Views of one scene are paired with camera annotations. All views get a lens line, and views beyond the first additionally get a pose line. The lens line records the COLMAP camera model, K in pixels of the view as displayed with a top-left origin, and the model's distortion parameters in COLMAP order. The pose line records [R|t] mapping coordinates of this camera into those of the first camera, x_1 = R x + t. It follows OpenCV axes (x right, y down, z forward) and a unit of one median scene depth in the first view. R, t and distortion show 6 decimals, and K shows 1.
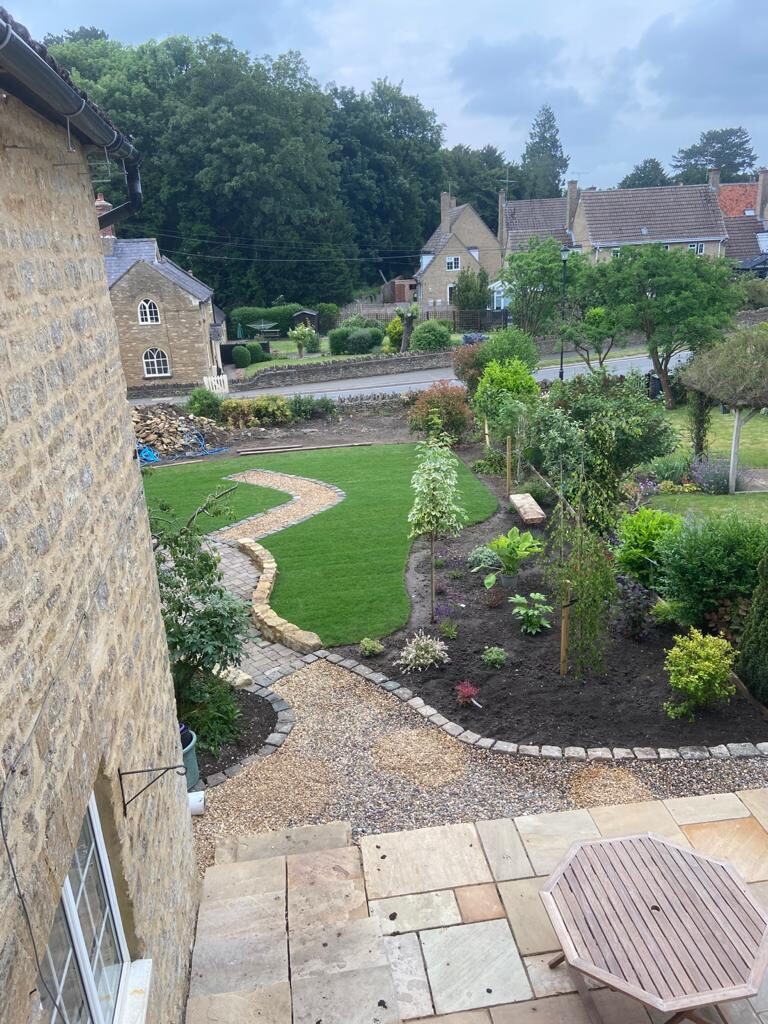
lens RADIAL K [[730.1, 0, 384.0], [0, 730.1, 512.0], [0, 0, 1]] dist [0.083142, -0.128021]
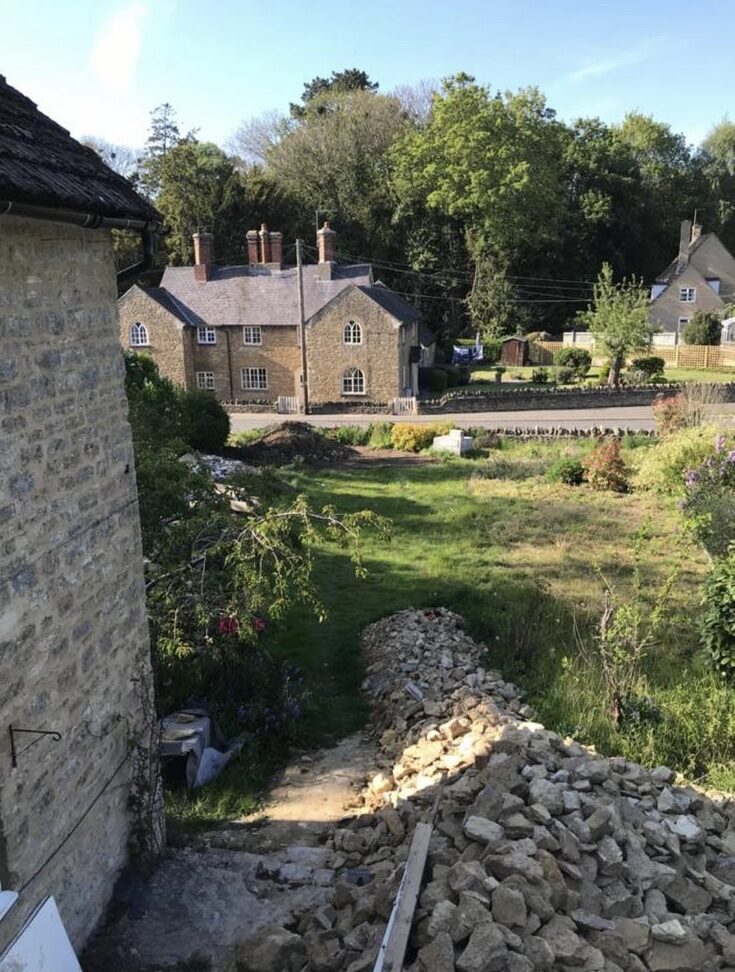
lens RADIAL K [[757.5, 0, 367.5], [0, 757.5, 486.0], [0, 0, 1]] dist [0.053010, -0.189798]
pose [[0.950040, 0.105937, -0.293602, 0.029440], [-0.126146, 0.990714, -0.050717, -0.002957], [0.285503, 0.085219, 0.954581, -0.003022]]
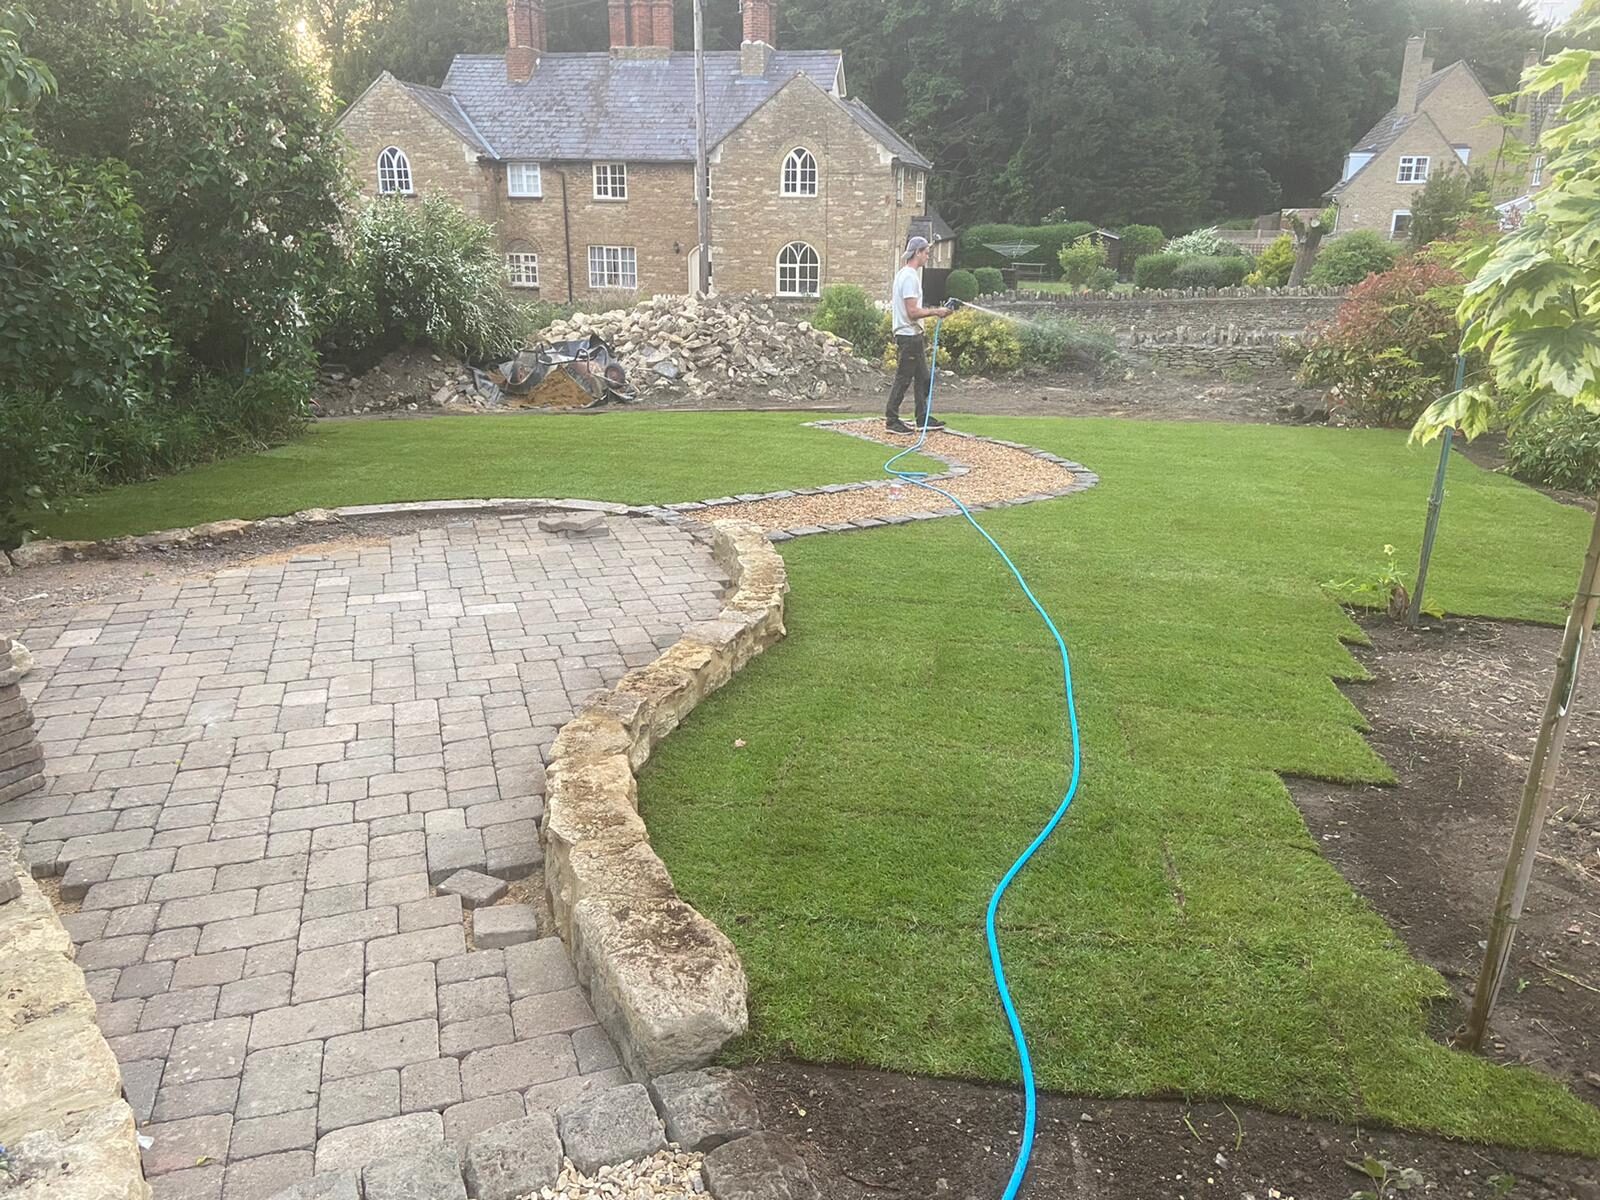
lens RADIAL K [[1197.9, 0, 800.4], [0, 1197.9, 592.4], [0, 0, 1]] dist [0.123303, -0.160028]
pose [[0.939476, 0.157552, -0.304241, -0.000738], [-0.160601, 0.986903, 0.015144, 0.012478], [0.302642, 0.034634, 0.952475, 0.120470]]
